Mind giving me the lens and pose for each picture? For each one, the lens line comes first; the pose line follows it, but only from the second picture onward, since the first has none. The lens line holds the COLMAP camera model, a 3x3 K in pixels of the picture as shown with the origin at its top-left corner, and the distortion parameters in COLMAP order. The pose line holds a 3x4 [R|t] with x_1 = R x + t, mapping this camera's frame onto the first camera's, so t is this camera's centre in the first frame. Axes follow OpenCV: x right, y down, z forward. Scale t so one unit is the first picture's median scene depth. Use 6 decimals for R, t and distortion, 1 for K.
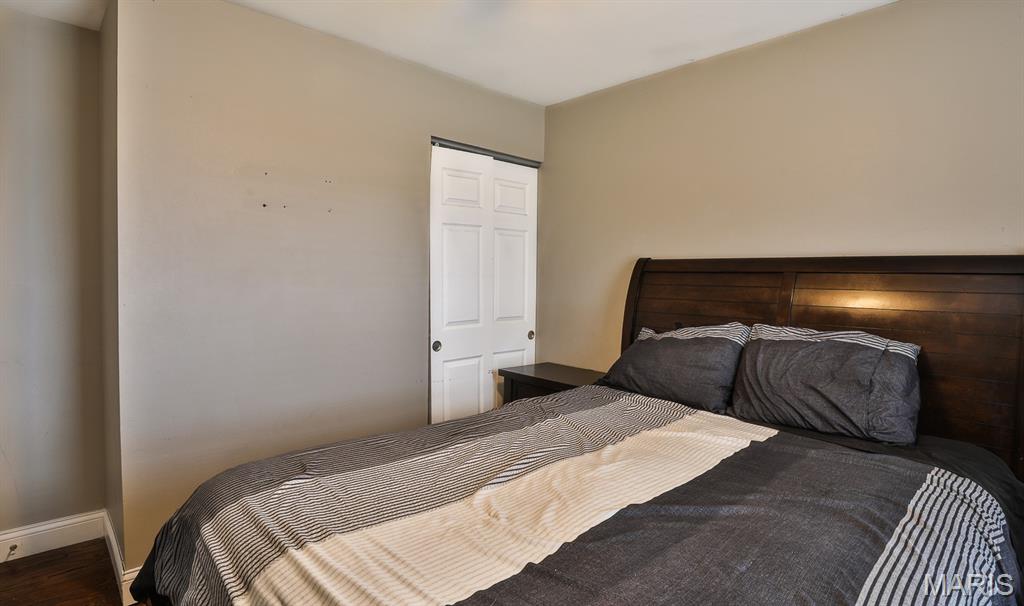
lens RADIAL K [[510.1, 0, 512.0], [0, 510.1, 303.0], [0, 0, 1]] dist [-0.000485, -0.000030]
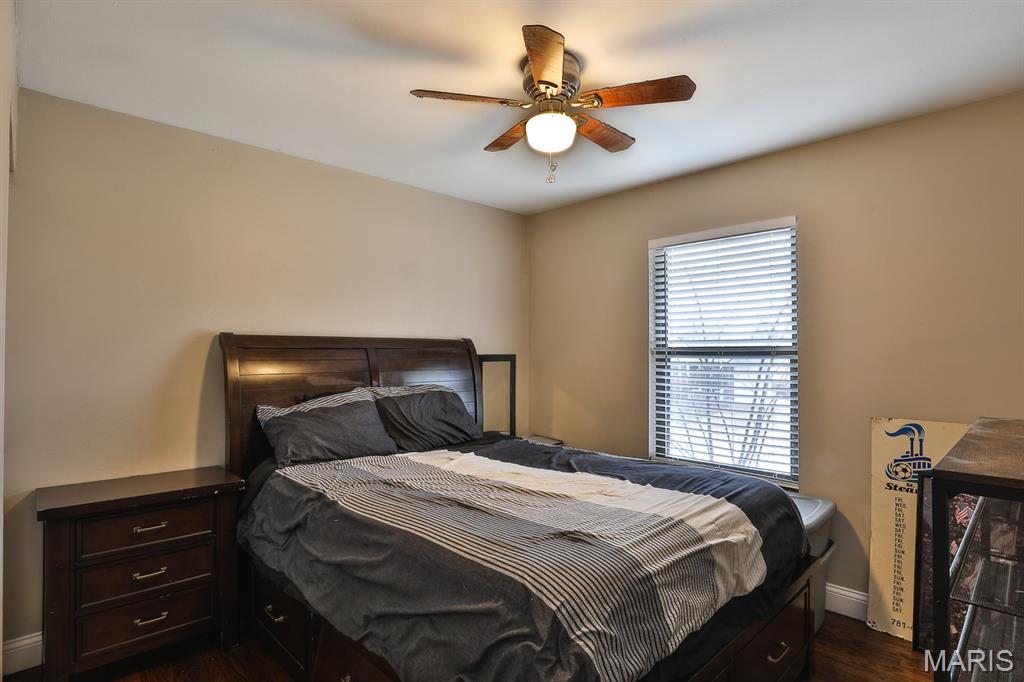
lens RADIAL K [[518.2, 0, 510.1], [0, 518.2, 342.8], [0, 0, 1]] dist [-0.004568, 0.000541]
pose [[-0.000243, 0.002561, 0.999997, -0.968625], [0.046960, 0.998894, -0.002547, -0.059823], [-0.998897, 0.046959, -0.000363, 0.686029]]
